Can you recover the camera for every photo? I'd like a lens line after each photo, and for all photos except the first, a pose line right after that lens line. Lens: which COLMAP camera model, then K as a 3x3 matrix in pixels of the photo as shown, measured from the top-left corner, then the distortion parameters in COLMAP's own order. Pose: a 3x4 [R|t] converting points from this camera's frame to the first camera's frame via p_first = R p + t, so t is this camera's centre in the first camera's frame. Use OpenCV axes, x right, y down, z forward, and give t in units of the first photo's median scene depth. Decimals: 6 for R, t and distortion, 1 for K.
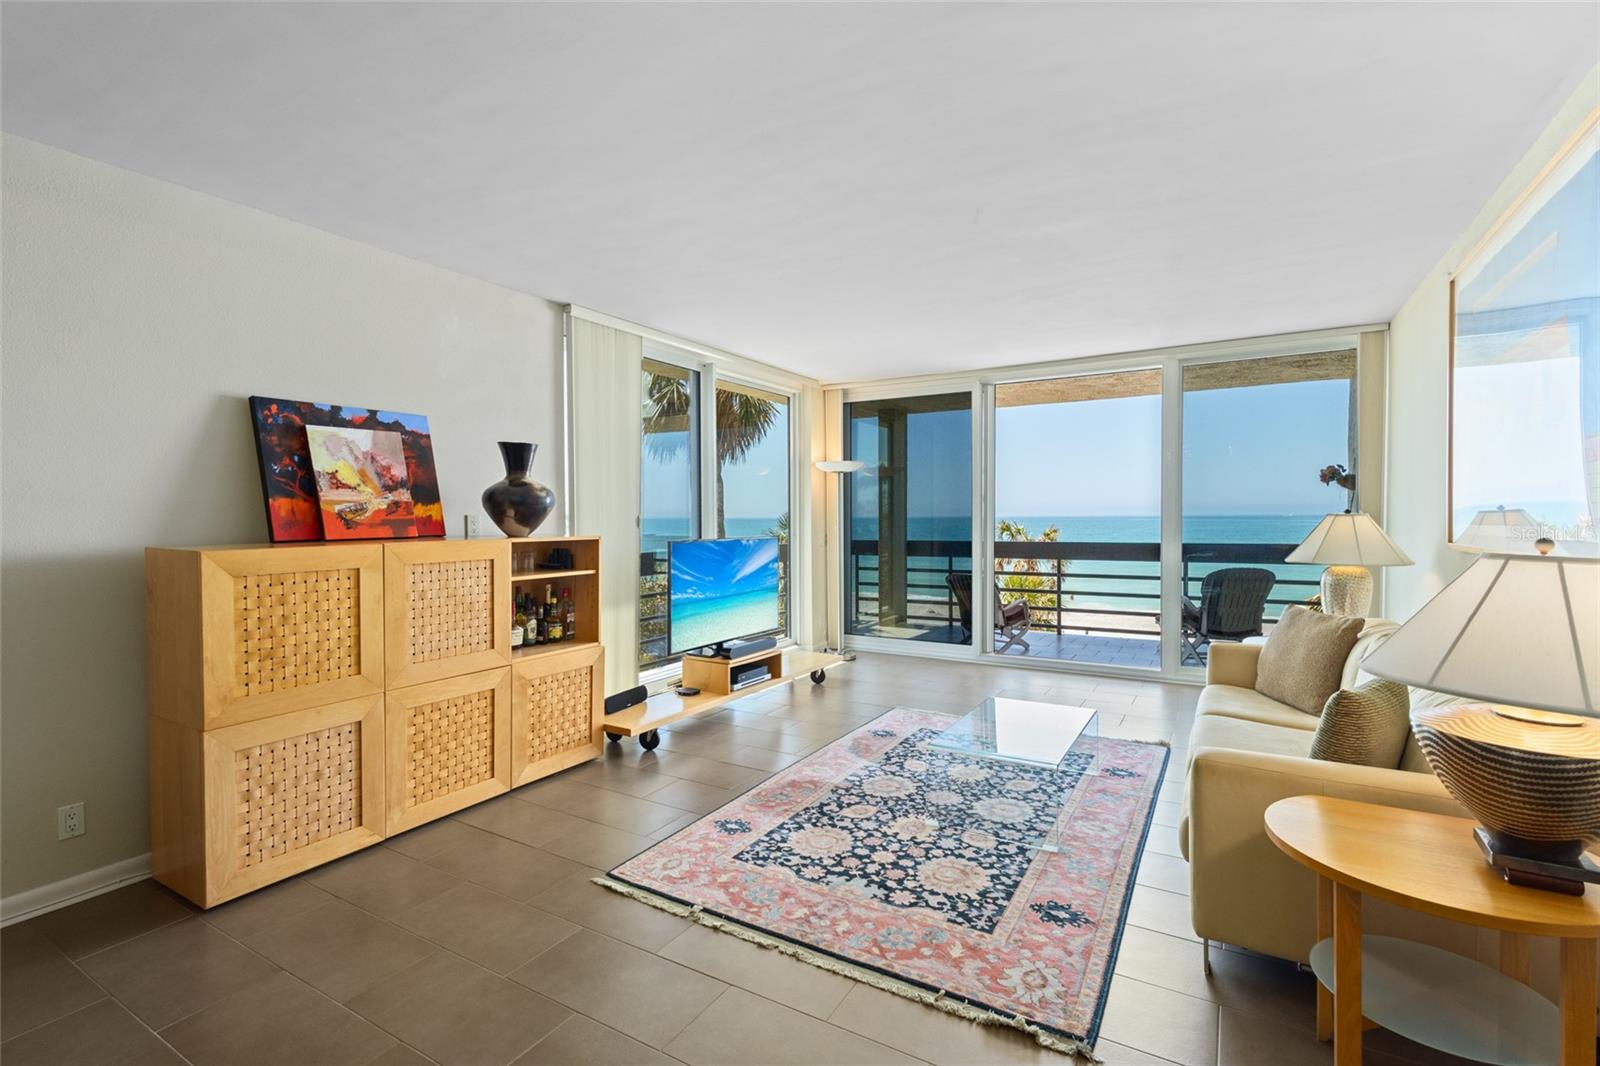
lens RADIAL K [[737.2, 0, 795.4], [0, 737.2, 530.5], [0, 0, 1]] dist [0.004957, 0.000653]
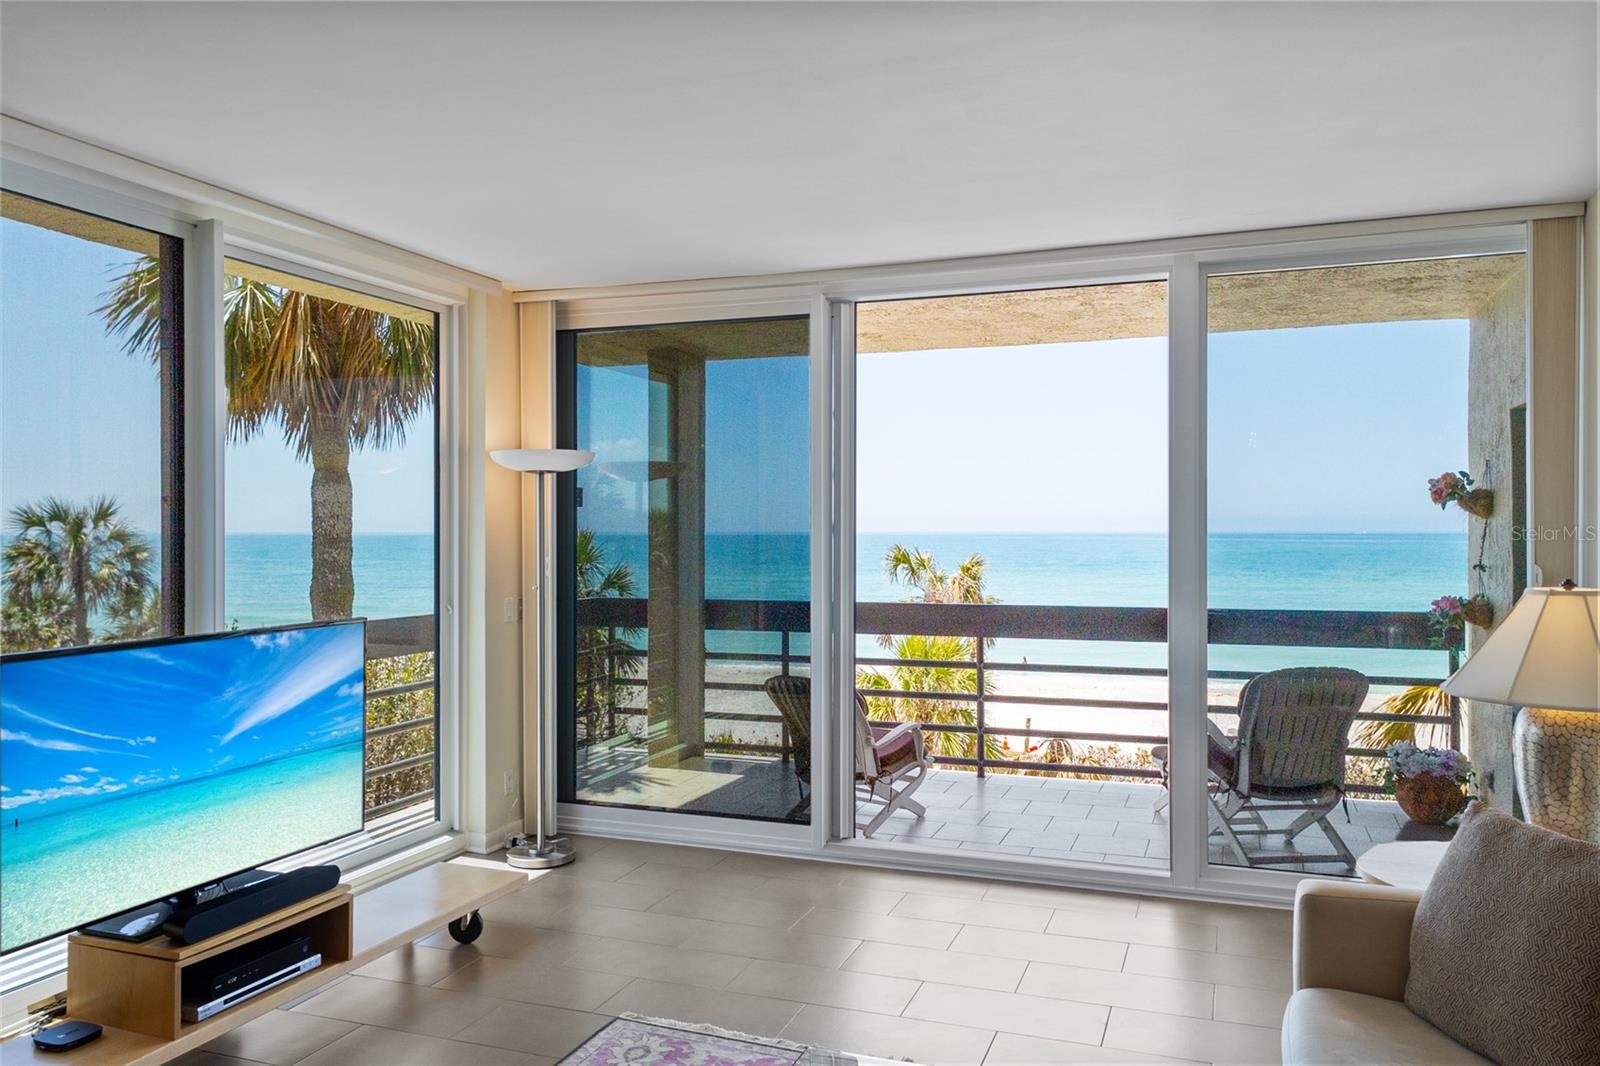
lens RADIAL K [[1162.7, 0, 793.2], [0, 1162.7, 531.8], [0, 0, 1]] dist [0.005273, 0.003506]
pose [[0.984165, 0.003916, 0.177209, 0.089836], [-0.000964, 0.999859, -0.016742, -0.028733], [-0.177250, 0.016306, 0.984031, 0.233201]]
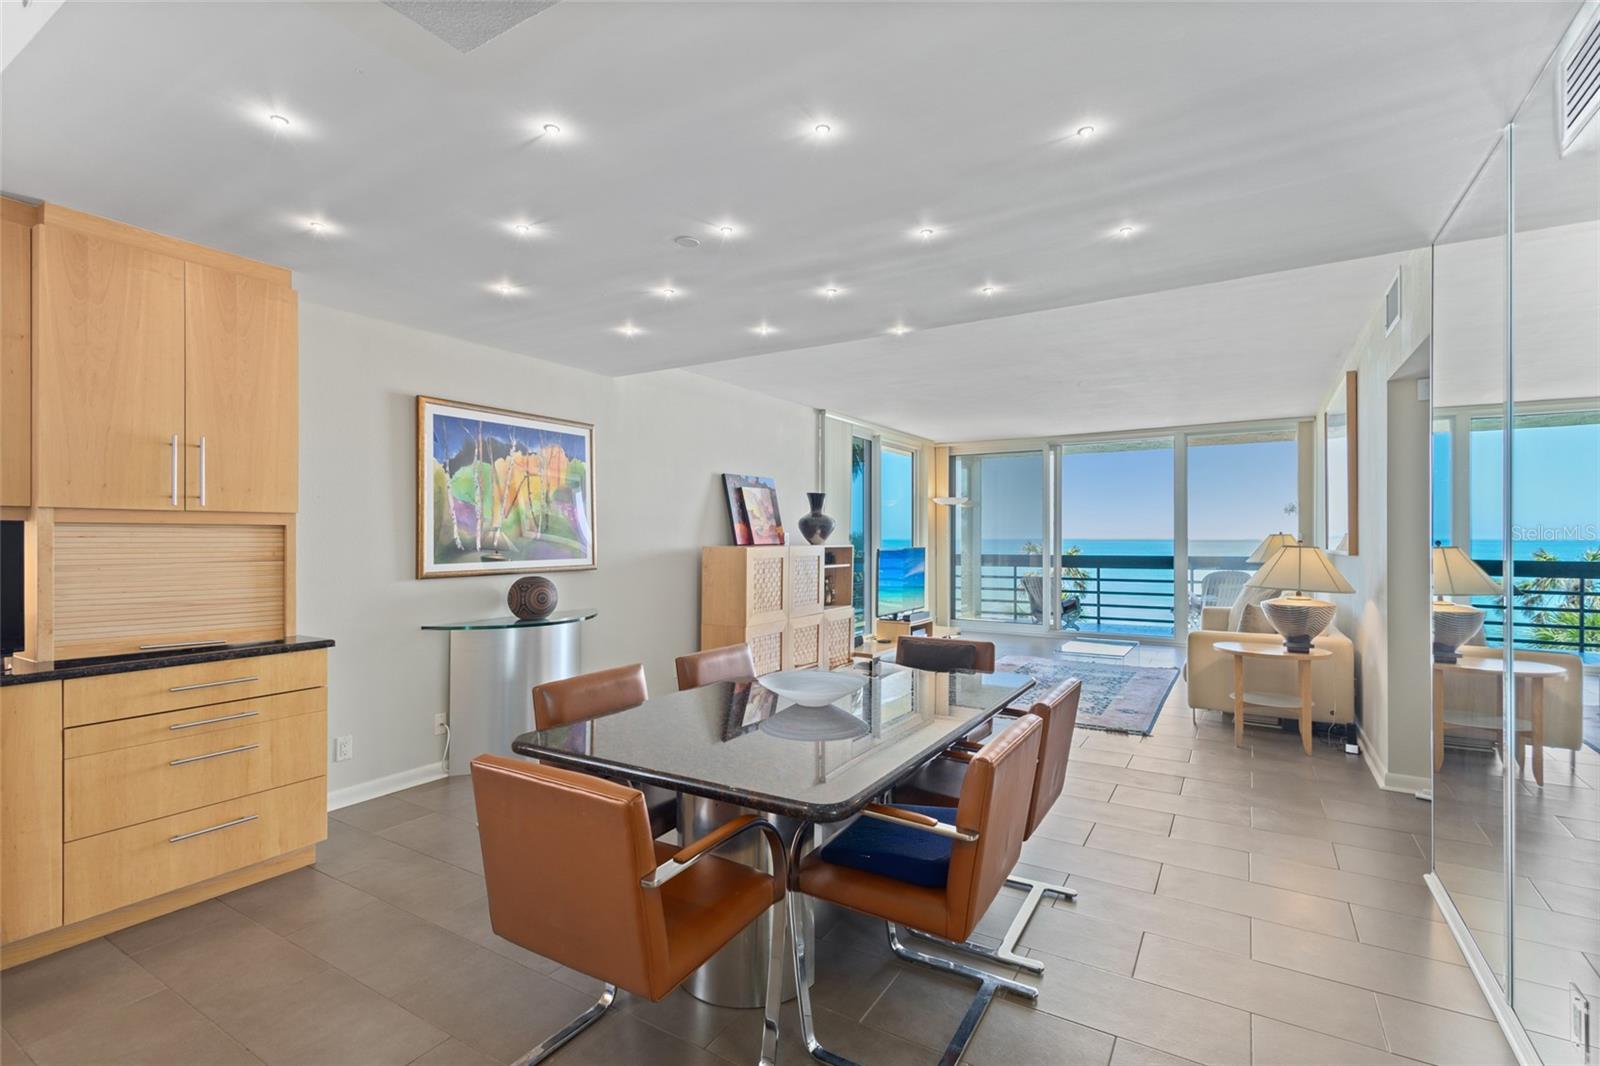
lens RADIAL K [[737.2, 0, 797.4], [0, 737.2, 530.5], [0, 0, 1]] dist [0.004957, 0.000653]
pose [[0.999921, 0.004549, -0.011682, -0.228046], [-0.004893, 0.999550, -0.029587, 0.015459], [0.011543, 0.029642, 0.999494, -0.460942]]
